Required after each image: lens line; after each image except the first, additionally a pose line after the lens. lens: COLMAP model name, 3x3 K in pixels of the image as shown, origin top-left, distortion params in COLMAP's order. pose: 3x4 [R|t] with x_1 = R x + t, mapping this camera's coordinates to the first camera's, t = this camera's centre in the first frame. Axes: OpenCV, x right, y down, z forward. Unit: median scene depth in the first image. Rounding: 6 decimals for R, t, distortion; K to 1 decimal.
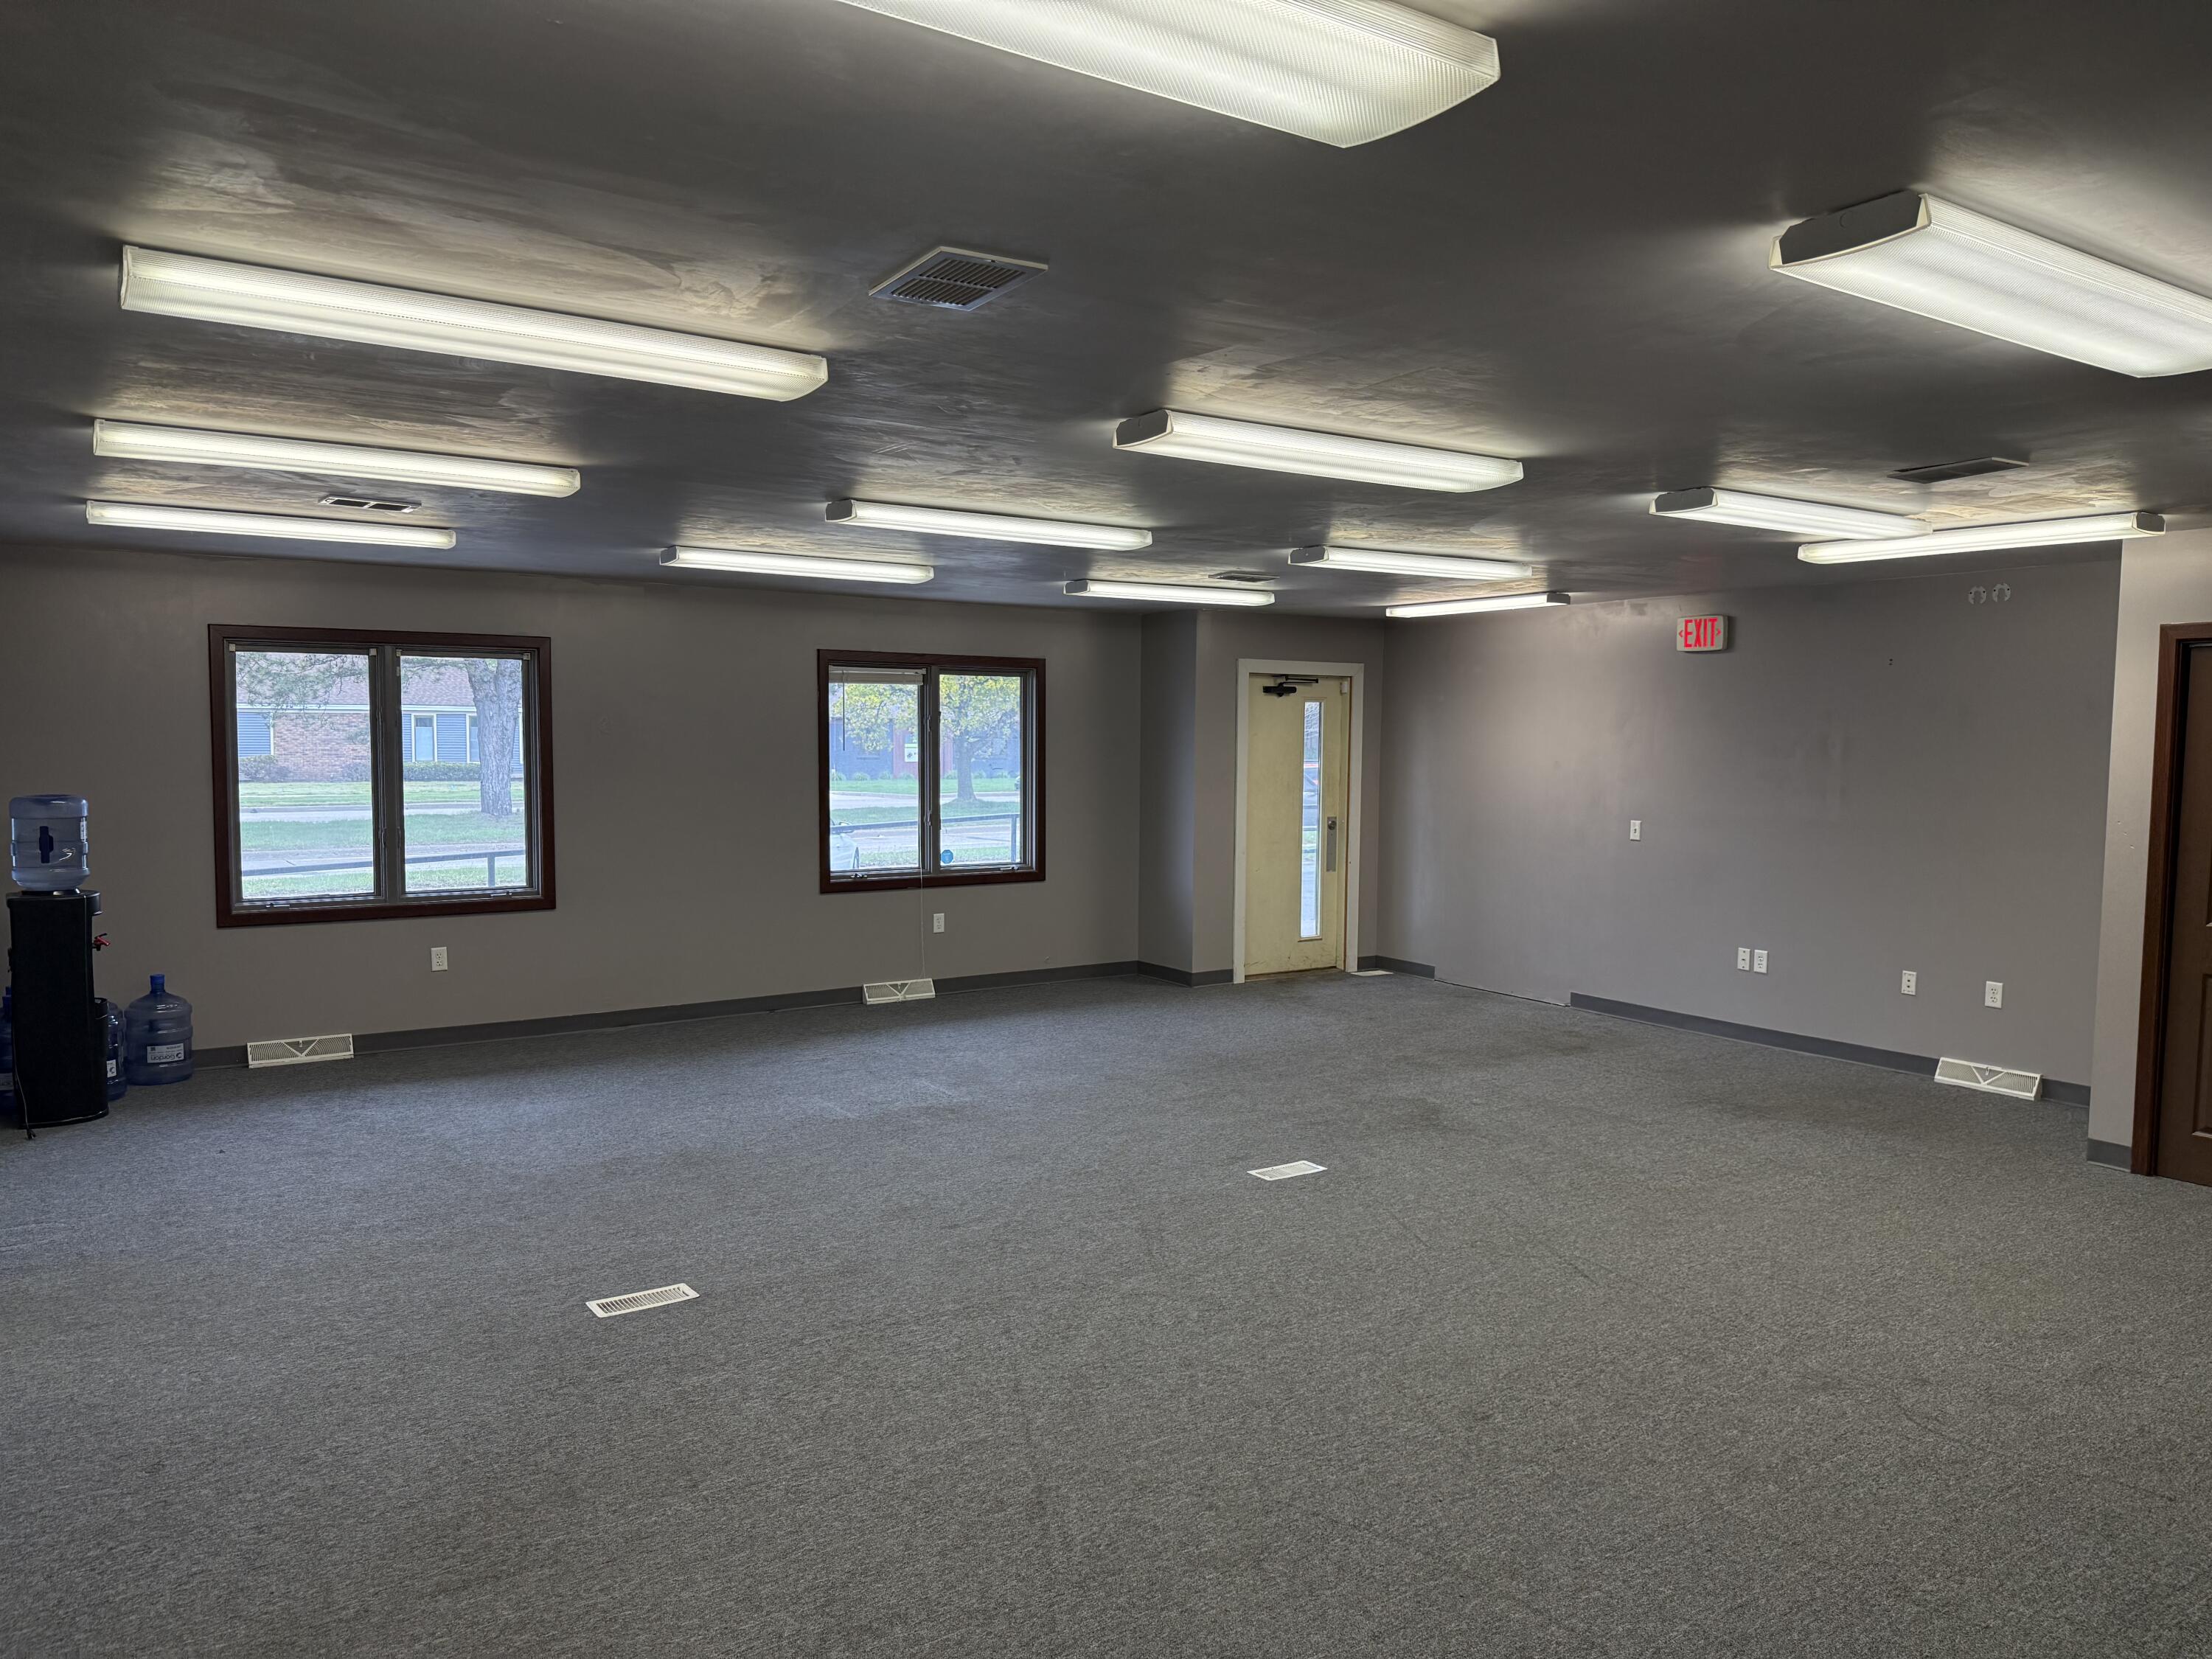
lens RADIAL K [[1546.9, 0, 1097.2], [0, 1546.9, 832.4], [0, 0, 1]] dist [0.002913, -0.011685]
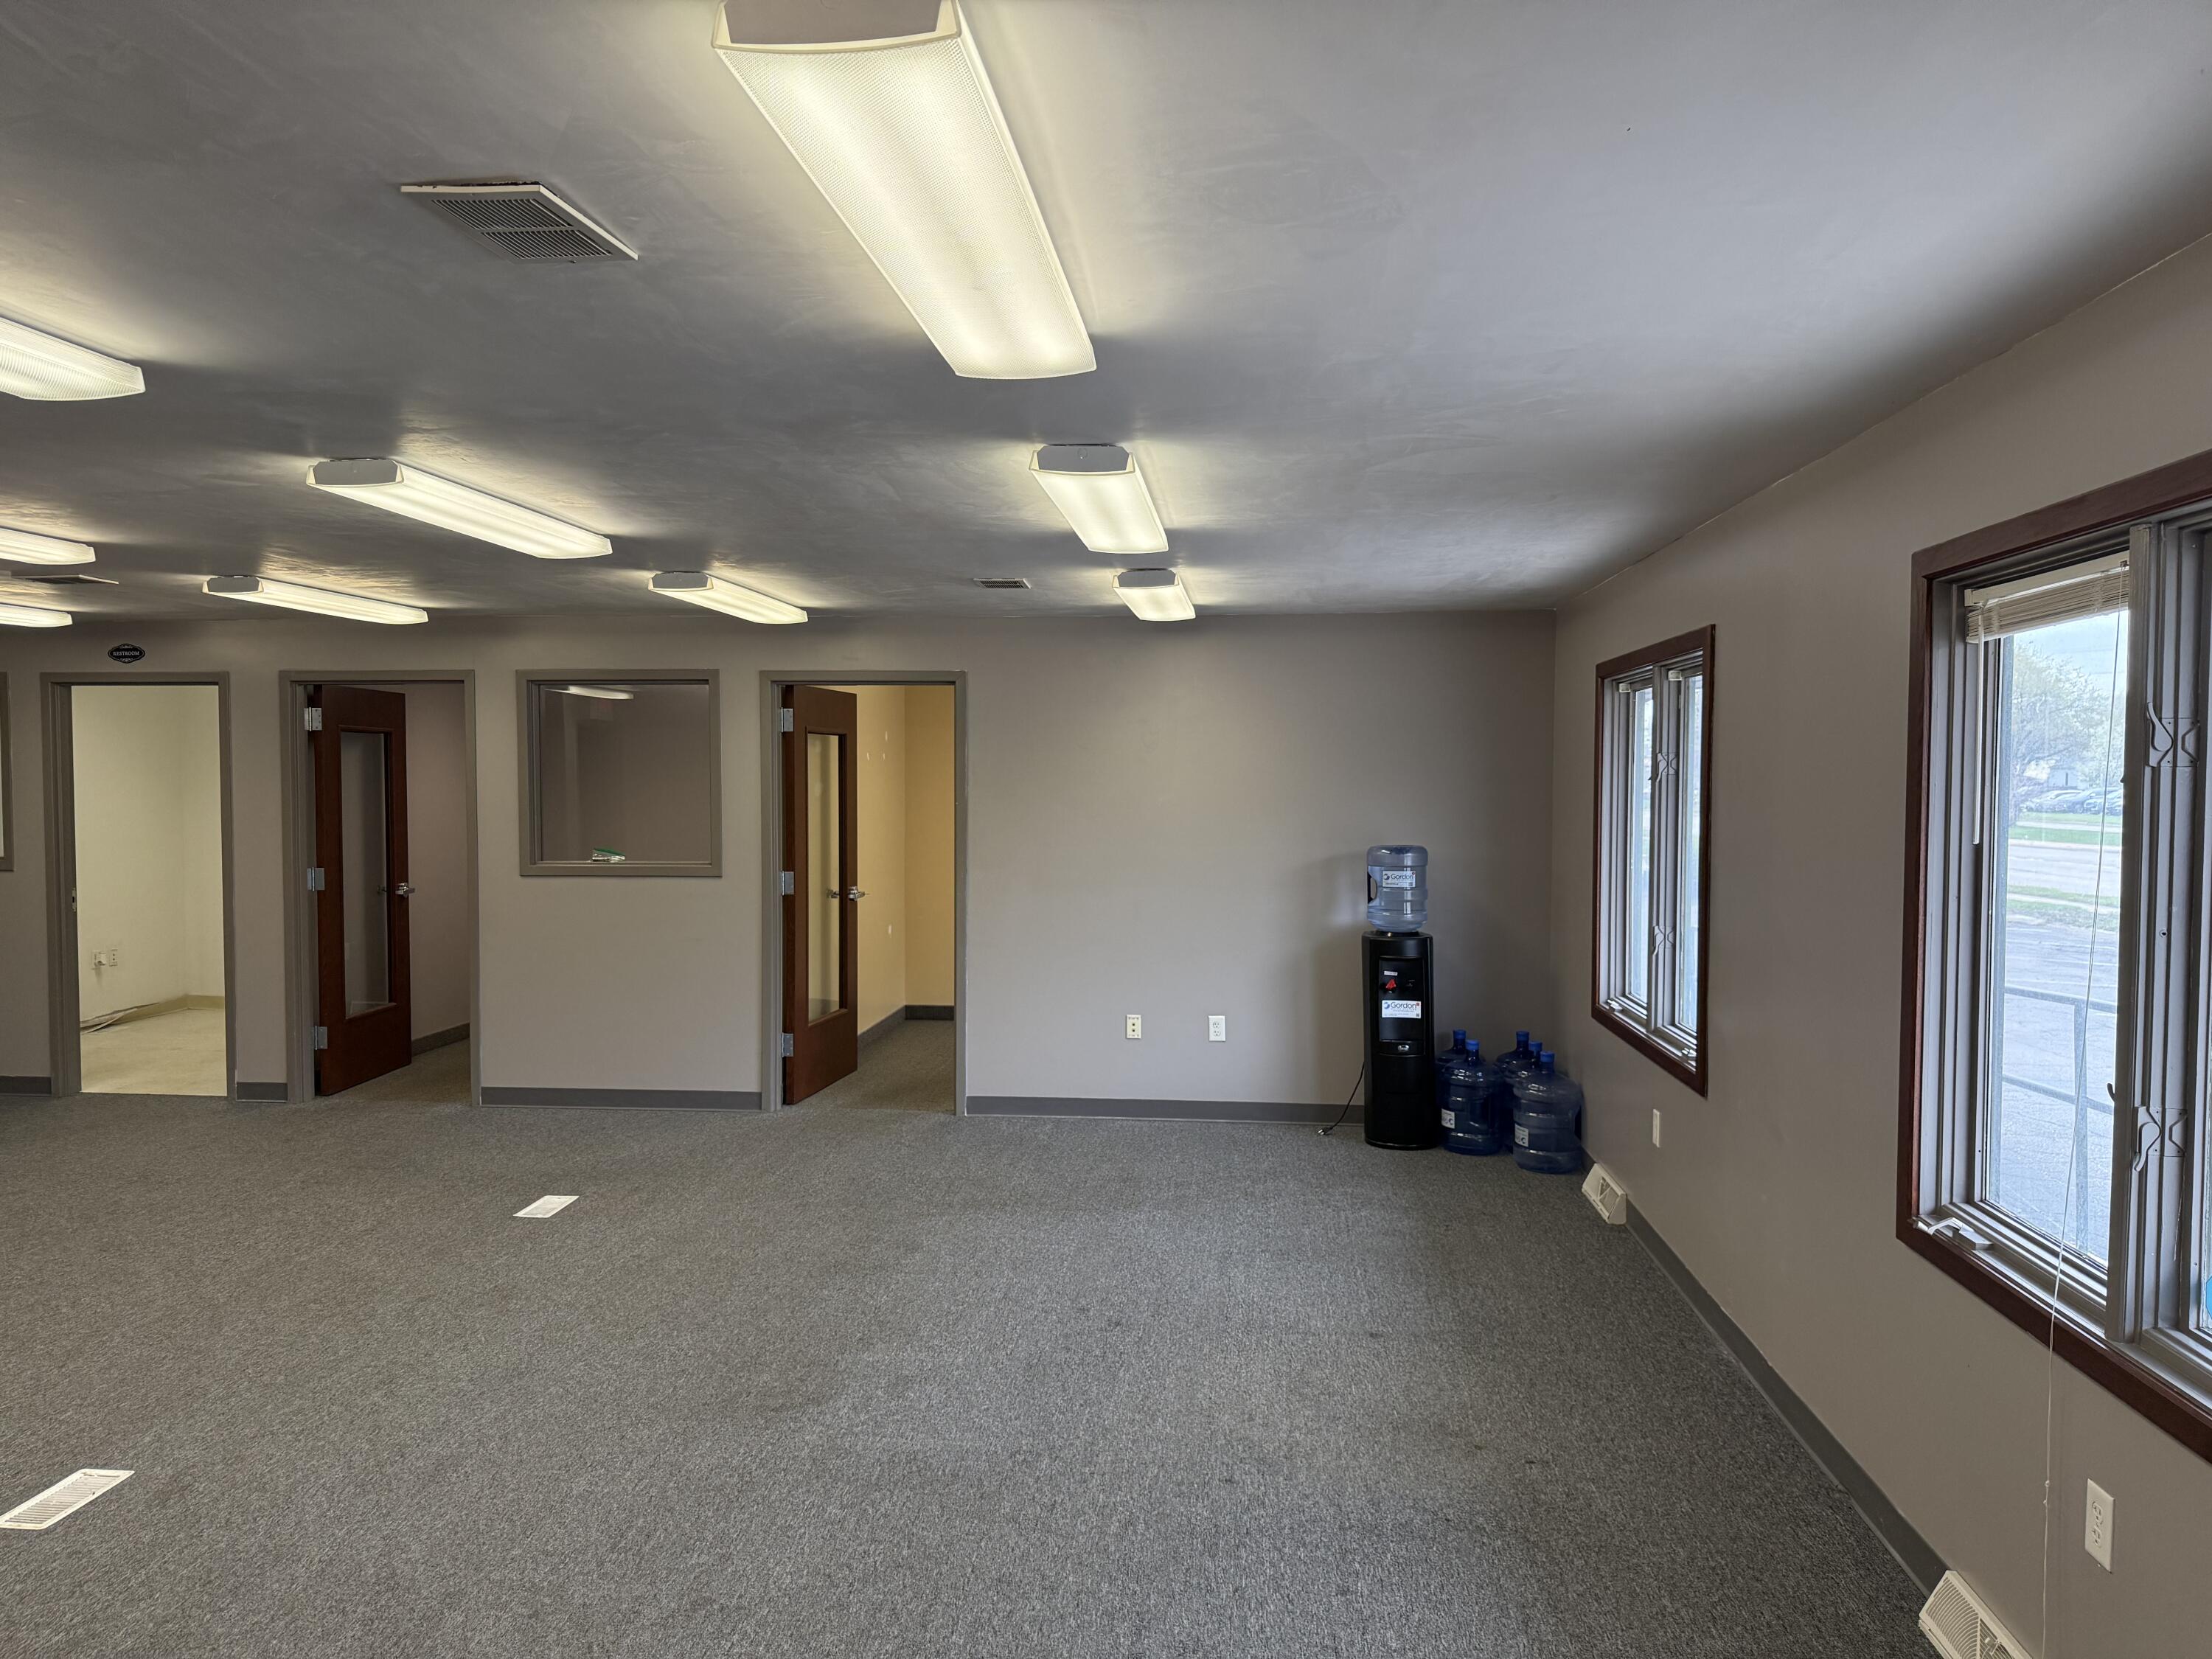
lens RADIAL K [[1546.9, 0, 1097.9], [0, 1546.9, 843.0], [0, 0, 1]] dist [0.002913, -0.011685]
pose [[-0.636447, 0.033412, -0.770597, 0.323076], [-0.045739, 0.995668, 0.080947, -0.106243], [0.769963, 0.086764, -0.632162, 1.674659]]
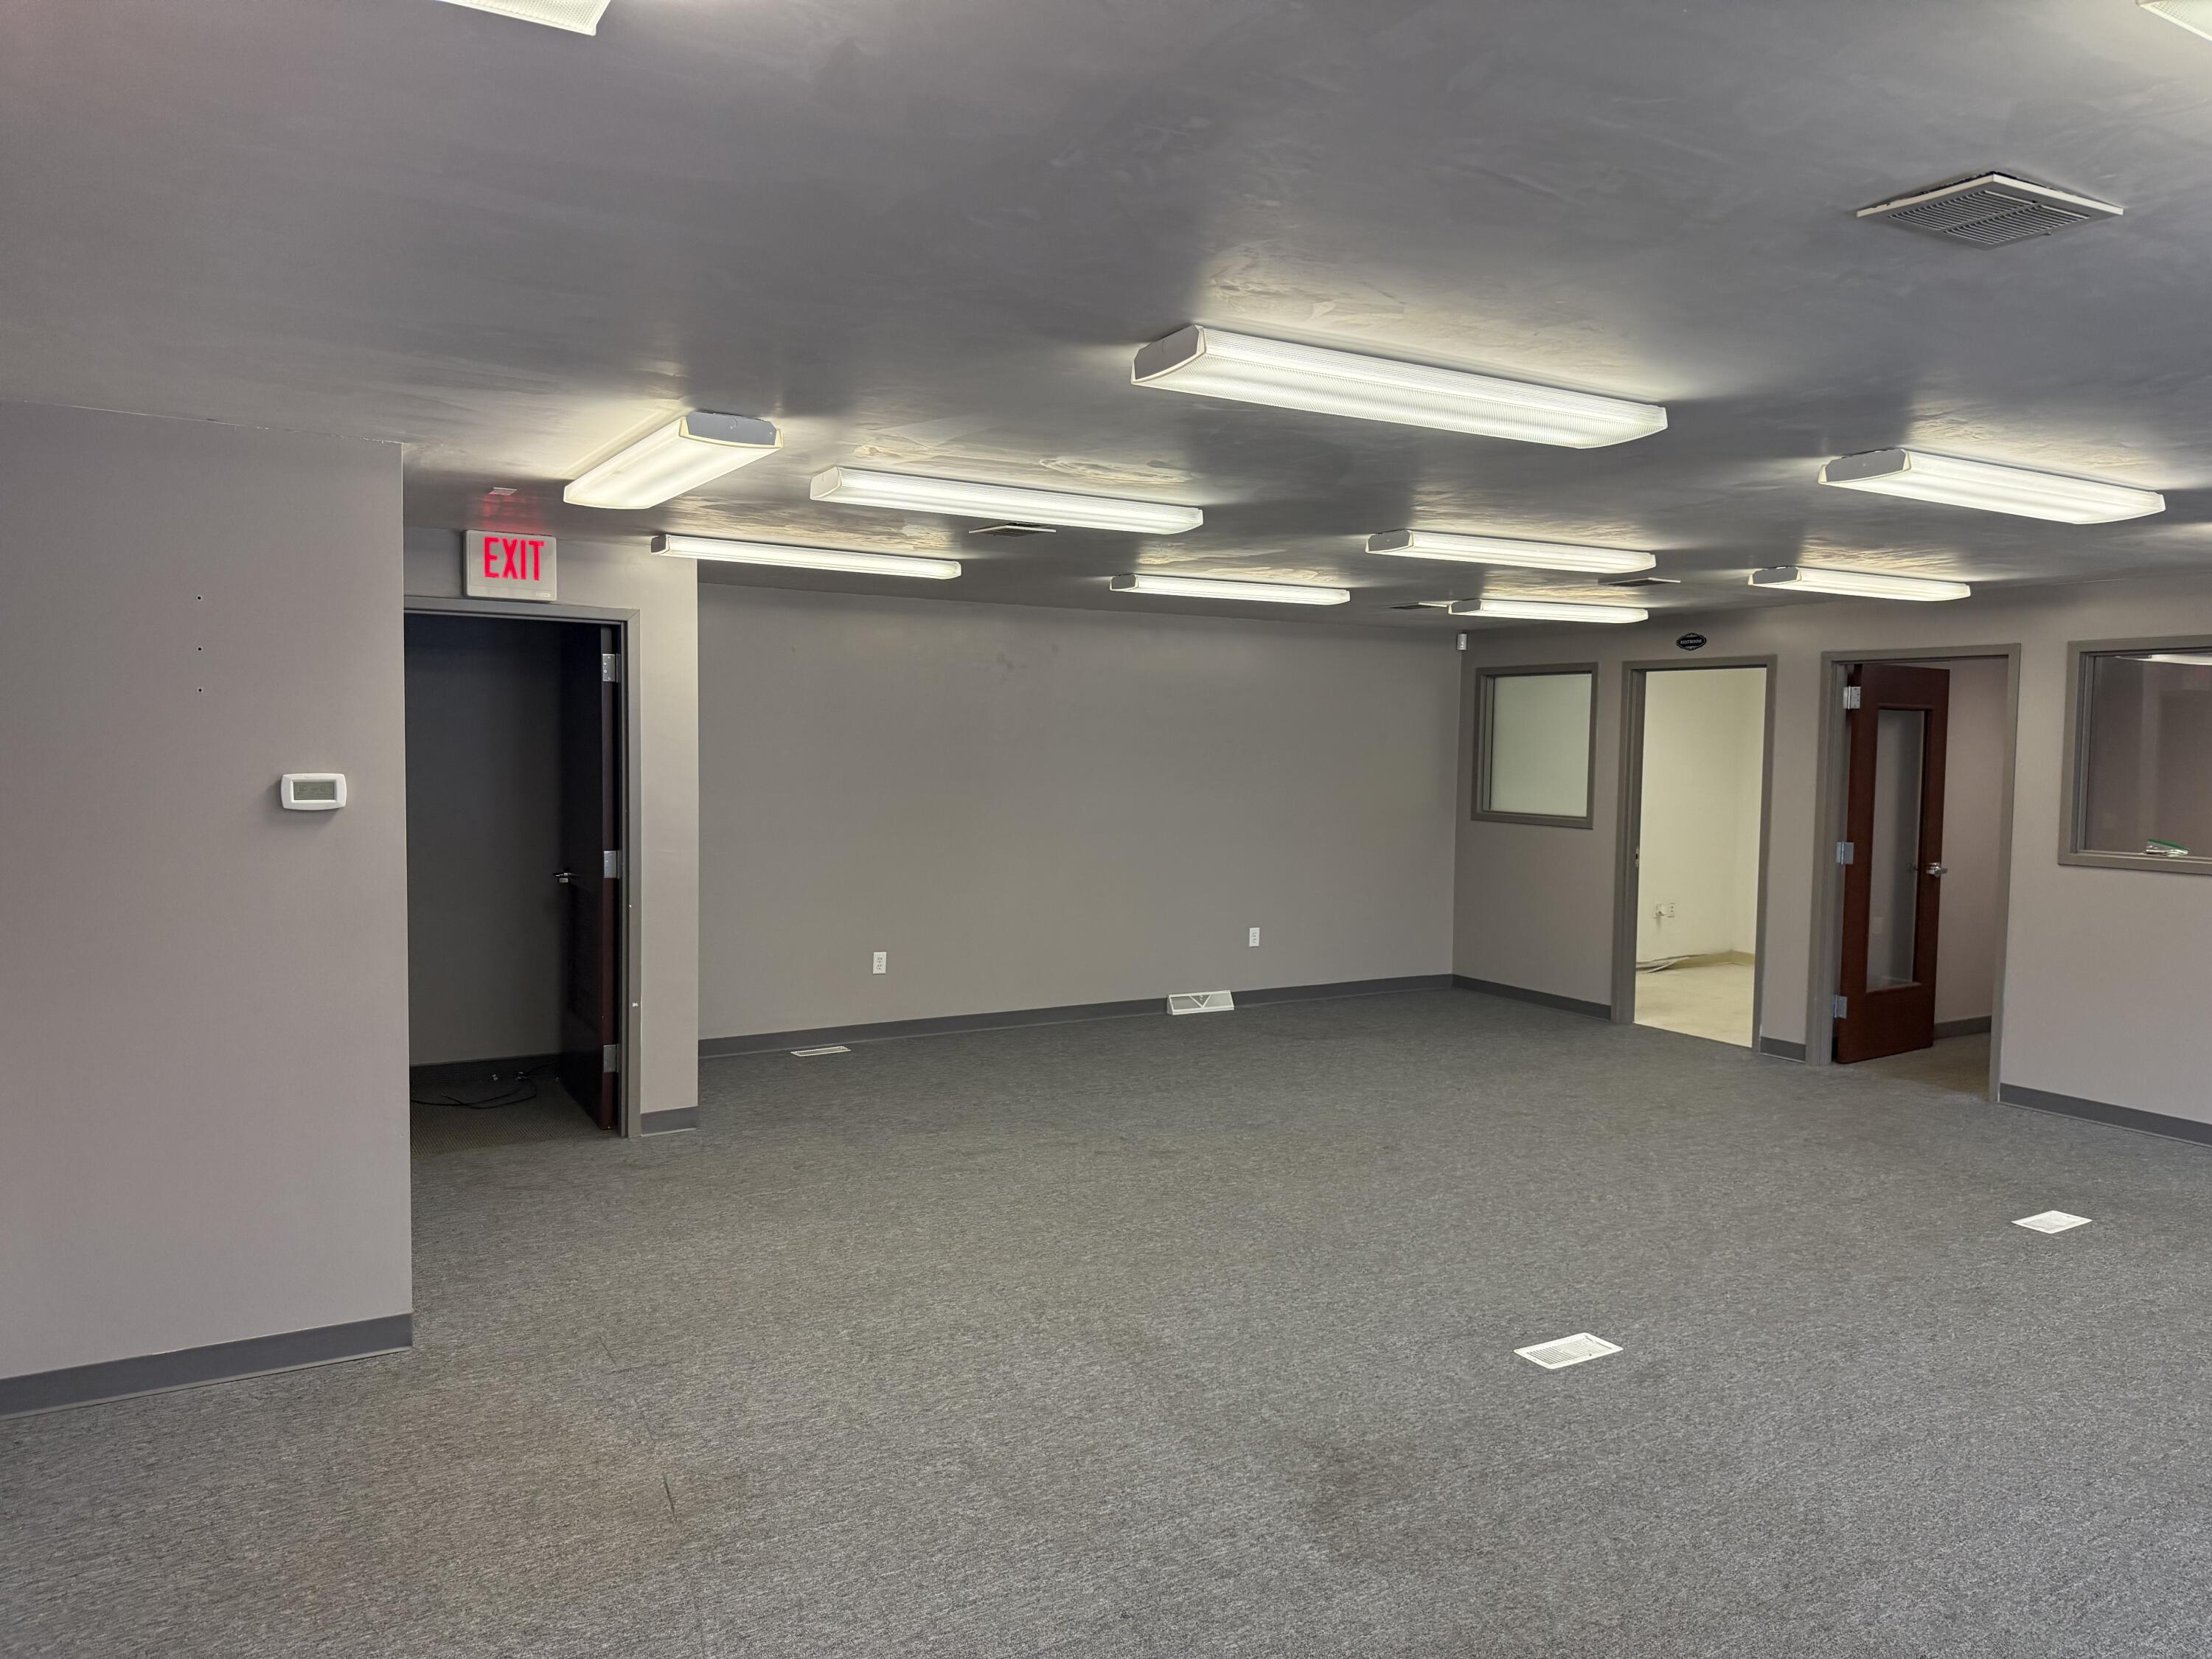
lens RADIAL K [[1546.9, 0, 1101.2], [0, 1546.9, 824.5], [0, 0, 1]] dist [0.002913, -0.011685]
pose [[-0.998276, -0.015976, 0.056475, 0.307568], [-0.009416, 0.993370, 0.114573, -0.113000], [-0.057931, 0.113843, -0.991808, 1.715135]]
